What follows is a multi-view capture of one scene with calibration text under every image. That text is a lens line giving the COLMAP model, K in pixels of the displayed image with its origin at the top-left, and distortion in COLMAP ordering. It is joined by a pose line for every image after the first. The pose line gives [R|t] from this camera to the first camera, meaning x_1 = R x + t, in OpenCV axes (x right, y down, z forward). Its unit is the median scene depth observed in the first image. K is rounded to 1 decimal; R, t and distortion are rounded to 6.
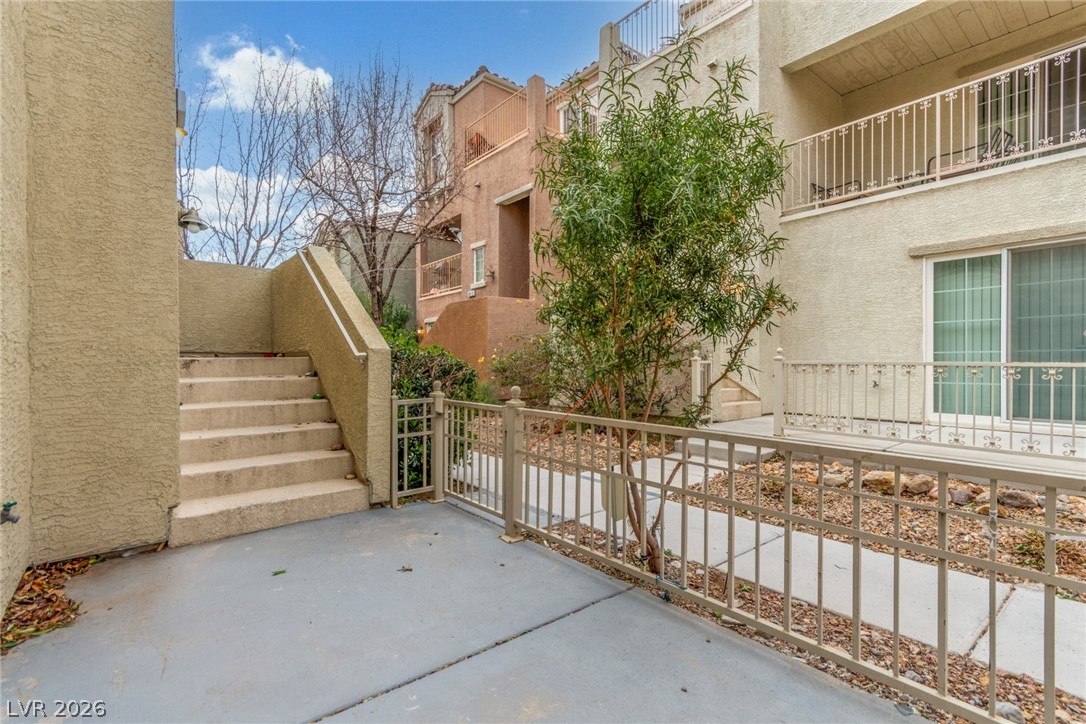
lens RADIAL K [[510.8, 0, 550.6], [0, 510.8, 365.0], [0, 0, 1]] dist [0.012990, 0.000021]
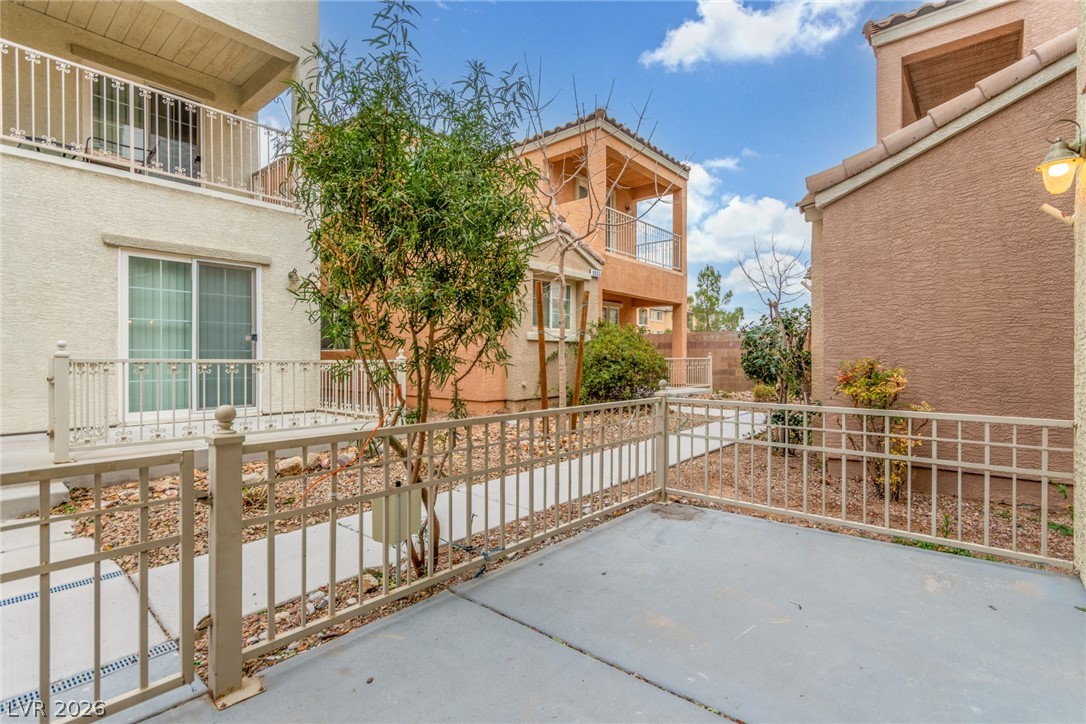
lens RADIAL K [[510.8, 0, 550.6], [0, 510.8, 358.4], [0, 0, 1]] dist [0.012990, 0.000021]
pose [[-0.173938, 0.000670, 0.984756, -0.367971], [0.006613, 0.999978, 0.000487, -0.003473], [-0.984734, 0.006597, -0.173939, 0.429549]]
